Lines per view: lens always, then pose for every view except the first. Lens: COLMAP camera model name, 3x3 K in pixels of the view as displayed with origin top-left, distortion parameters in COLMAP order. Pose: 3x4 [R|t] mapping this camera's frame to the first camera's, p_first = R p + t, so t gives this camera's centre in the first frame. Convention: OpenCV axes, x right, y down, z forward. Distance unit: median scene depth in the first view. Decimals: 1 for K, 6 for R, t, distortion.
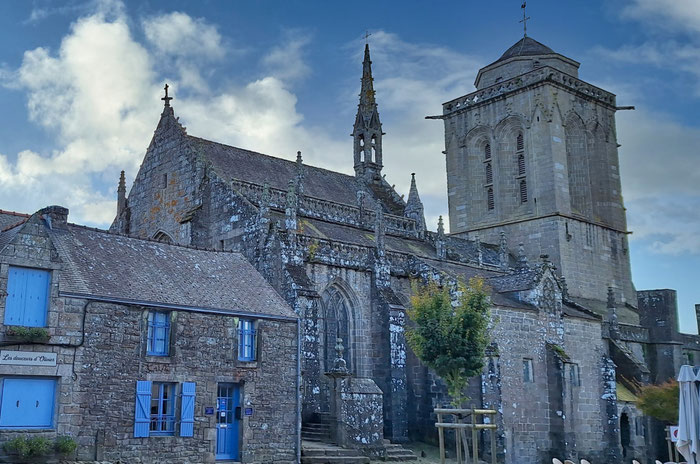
lens RADIAL K [[751.4, 0, 350.0], [0, 751.4, 232.0], [0, 0, 1]] dist [0.000586, -0.004077]
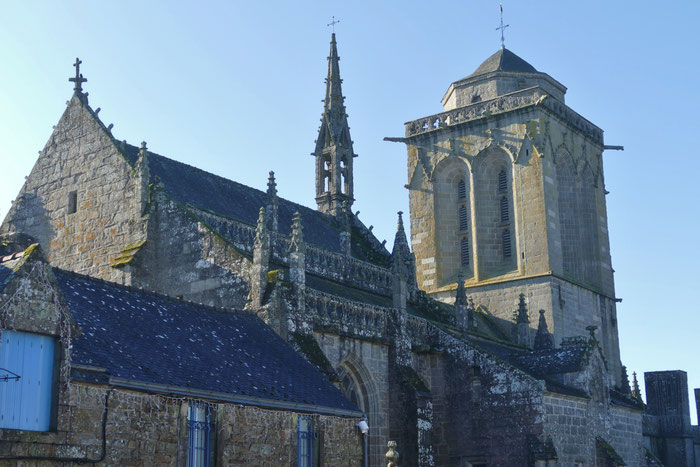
lens RADIAL K [[974.4, 0, 350.0], [0, 974.4, 233.5], [0, 0, 1]] dist [-0.094313, 0.054486]
pose [[0.947121, 0.050809, 0.316830, -0.279335], [-0.032441, 0.997487, -0.062985, 0.005293], [-0.319234, 0.049376, 0.946389, 0.115162]]
